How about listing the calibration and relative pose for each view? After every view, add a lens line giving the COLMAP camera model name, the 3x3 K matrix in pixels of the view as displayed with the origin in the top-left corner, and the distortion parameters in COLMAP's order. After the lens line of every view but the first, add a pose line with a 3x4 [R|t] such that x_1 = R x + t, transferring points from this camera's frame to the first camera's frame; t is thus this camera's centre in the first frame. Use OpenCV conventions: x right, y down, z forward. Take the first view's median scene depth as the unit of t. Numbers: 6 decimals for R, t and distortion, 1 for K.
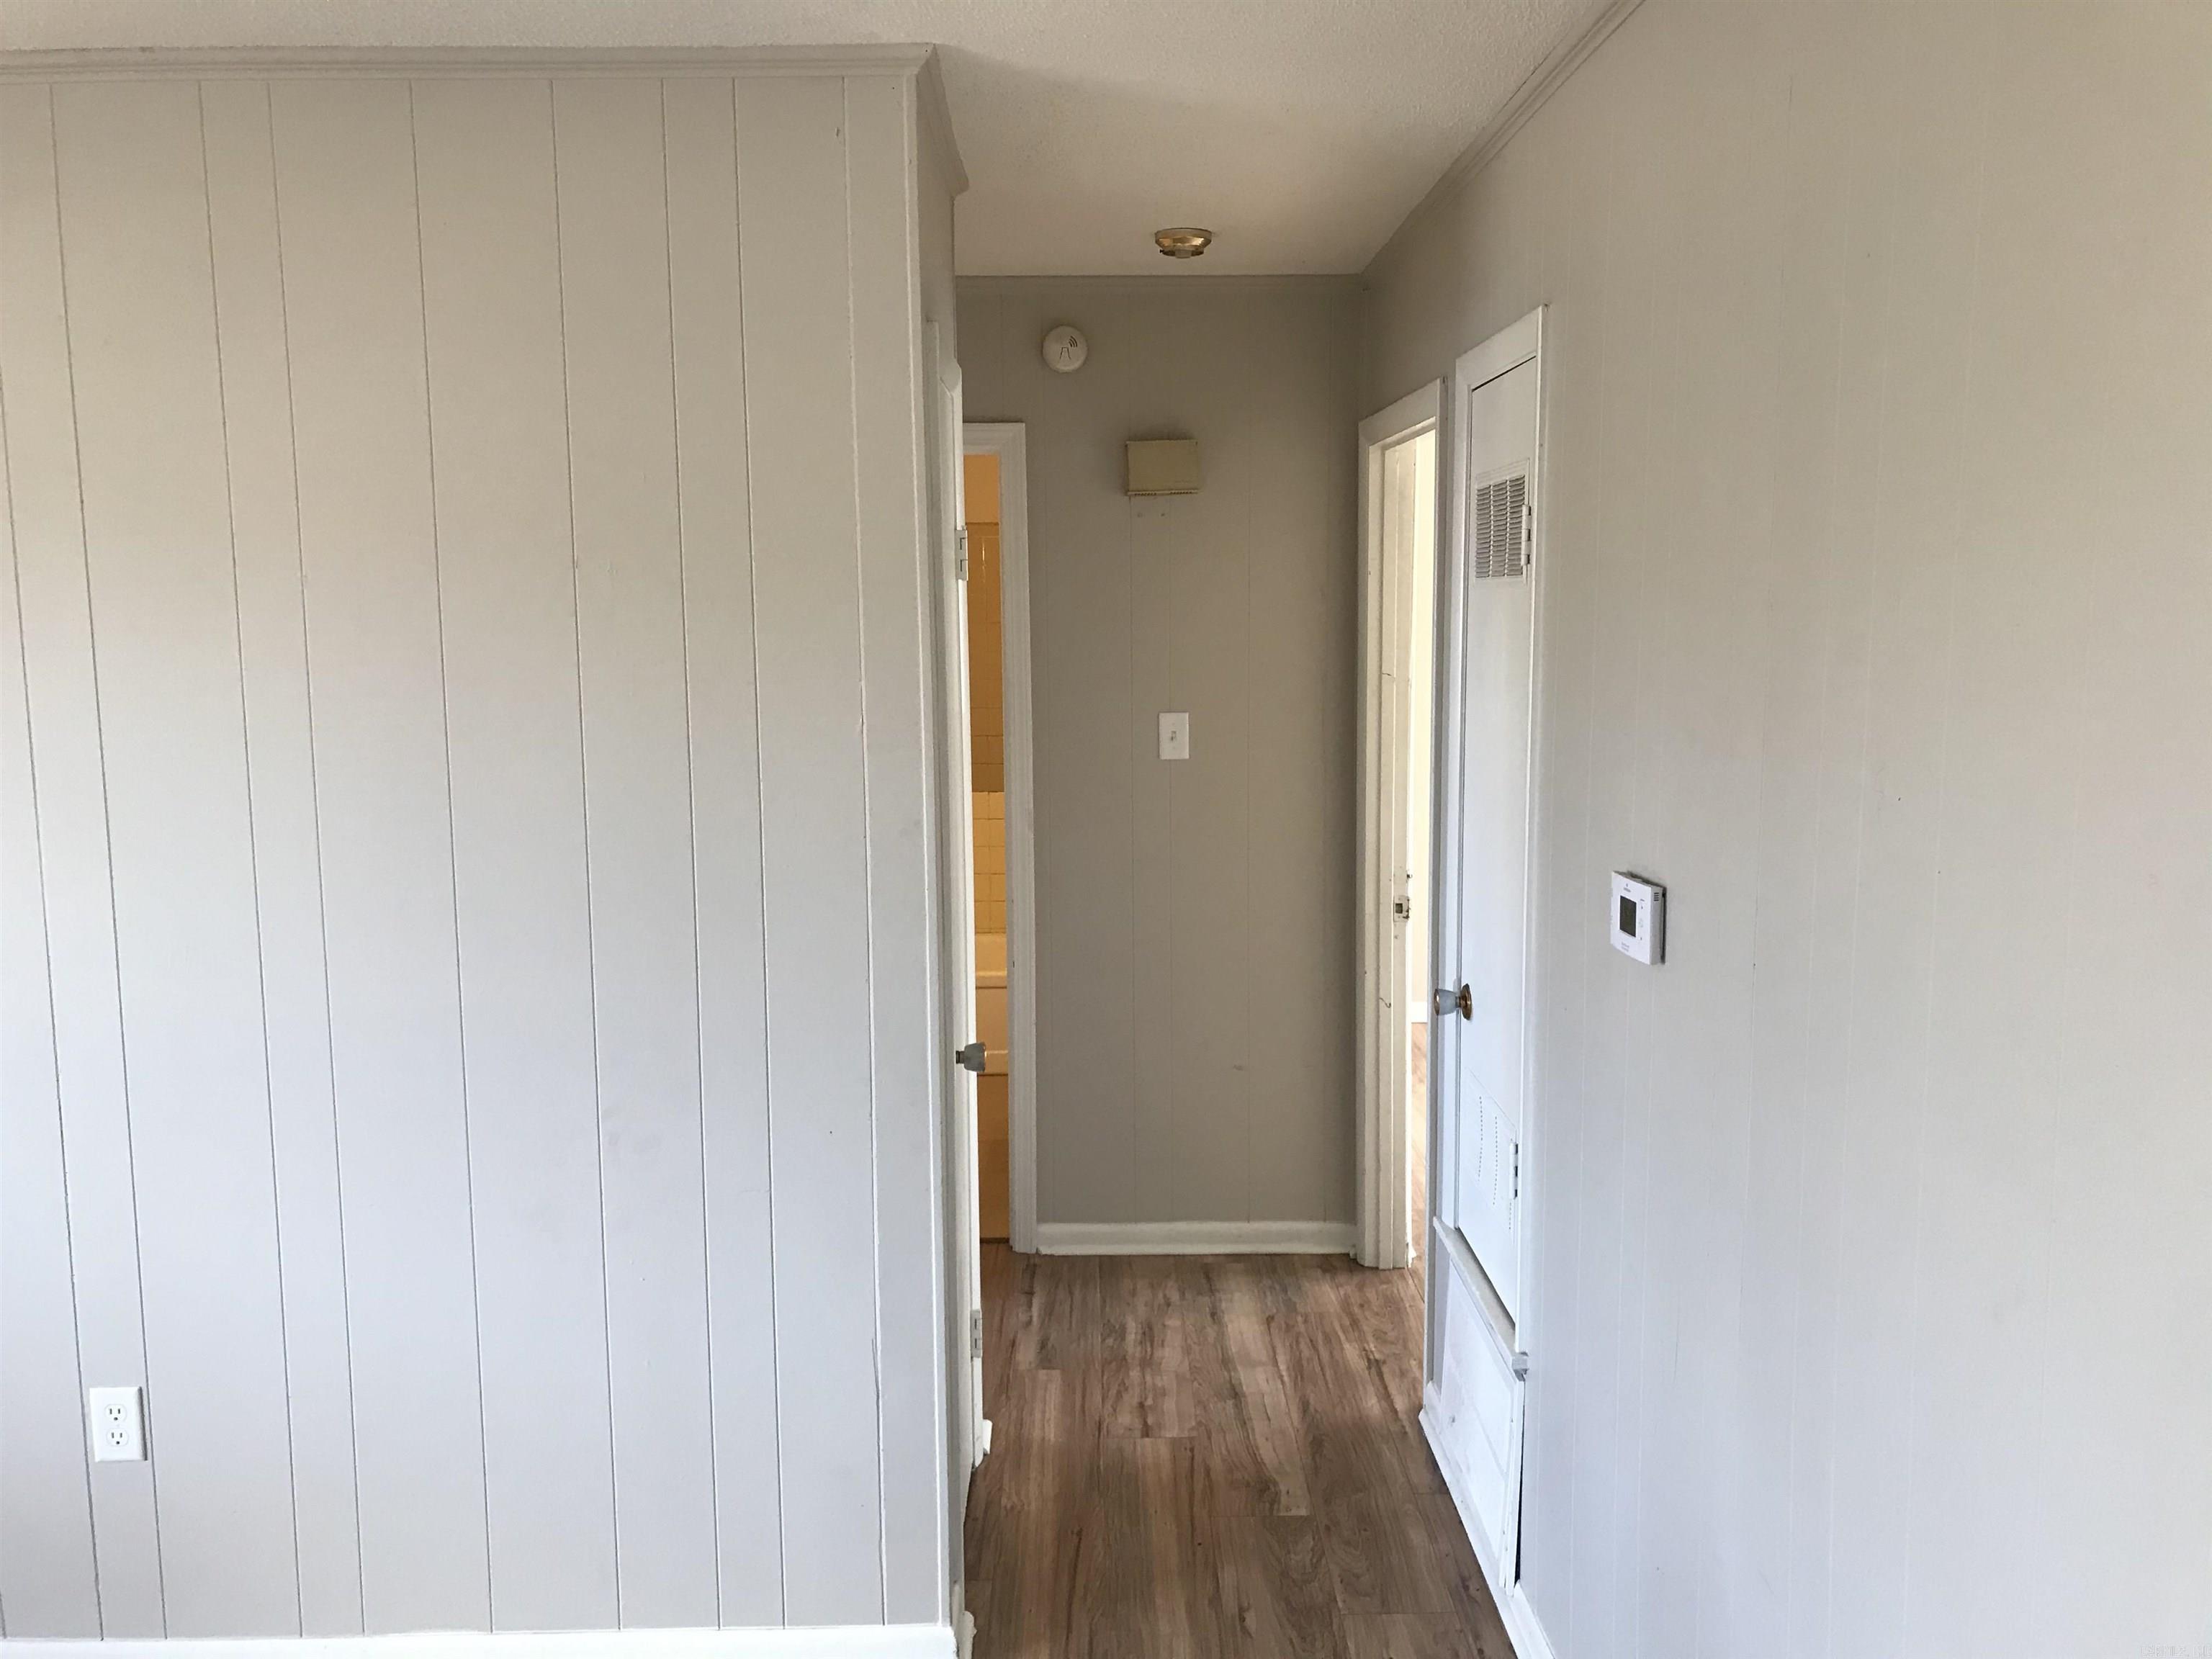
lens RADIAL K [[1822.6, 0, 1106.0], [0, 1822.6, 829.5], [0, 0, 1]] dist [-0.000054, -0.002631]
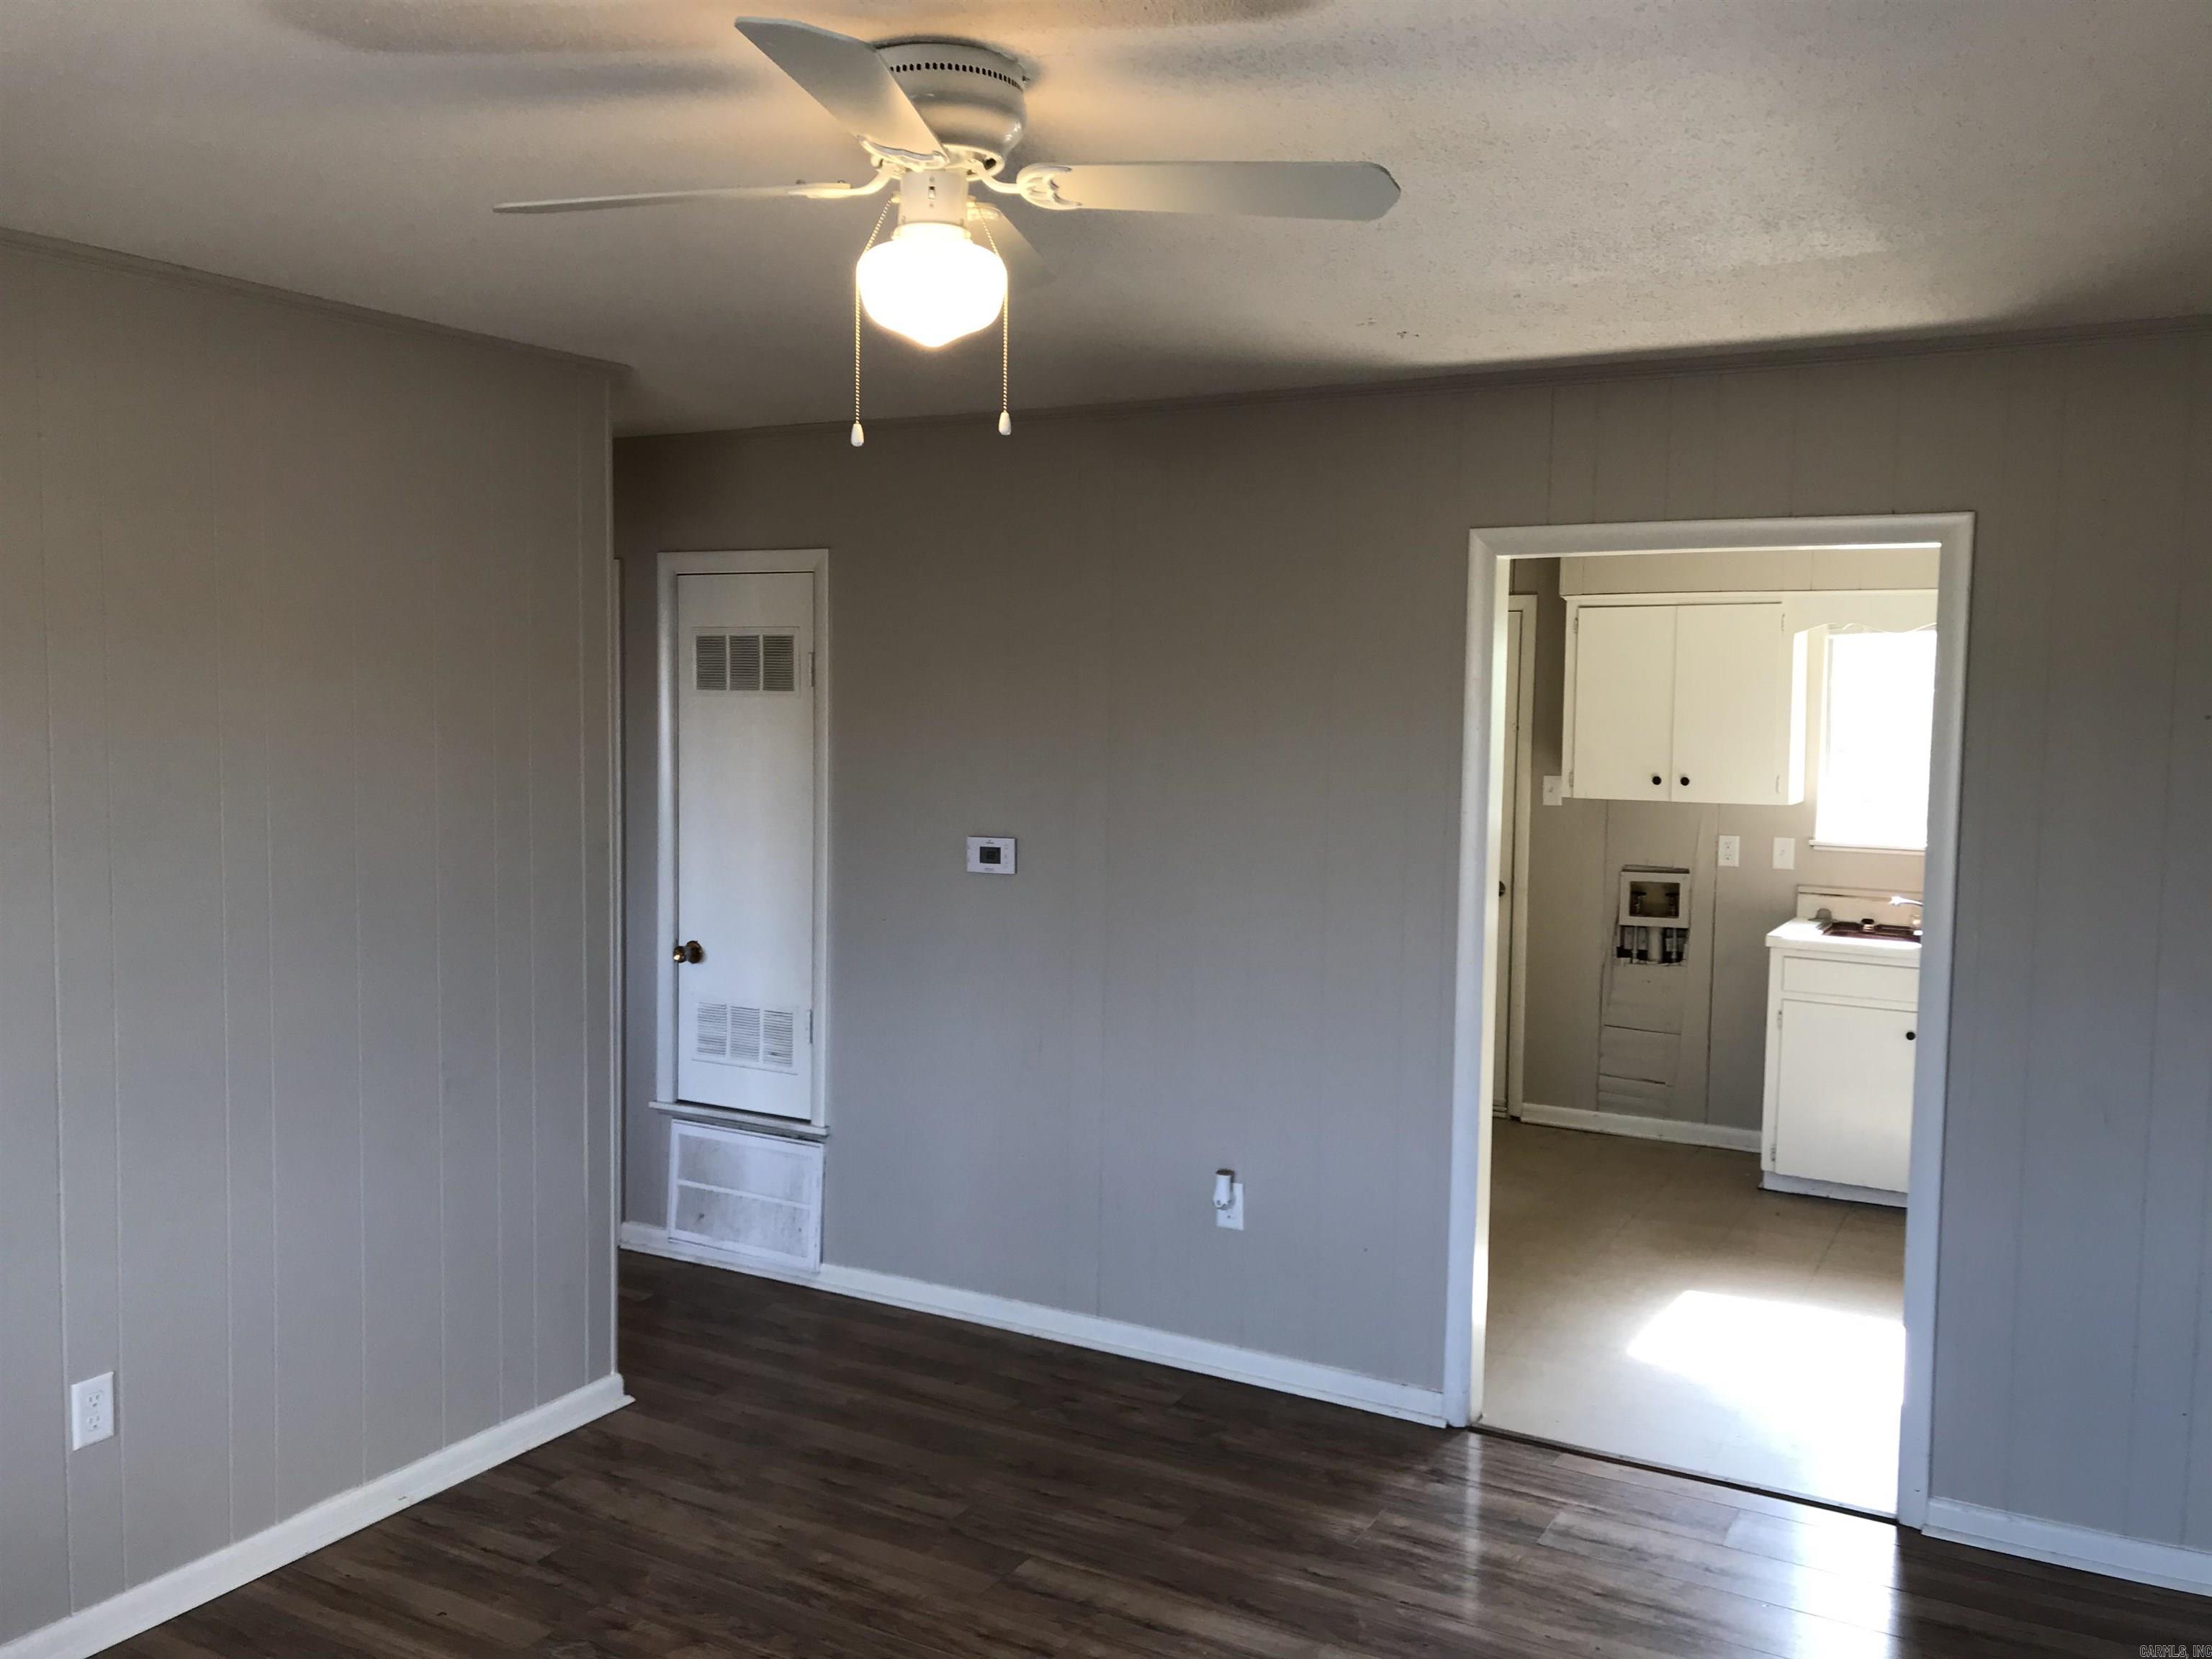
lens RADIAL K [[1822.6, 0, 1106.0], [0, 1822.6, 829.5], [0, 0, 1]] dist [-0.000054, -0.002631]
pose [[0.490684, -0.047931, 0.870018, -1.208470], [0.094235, 0.995549, 0.001699, 0.021355], [-0.866227, 0.081152, 0.493017, -0.145078]]
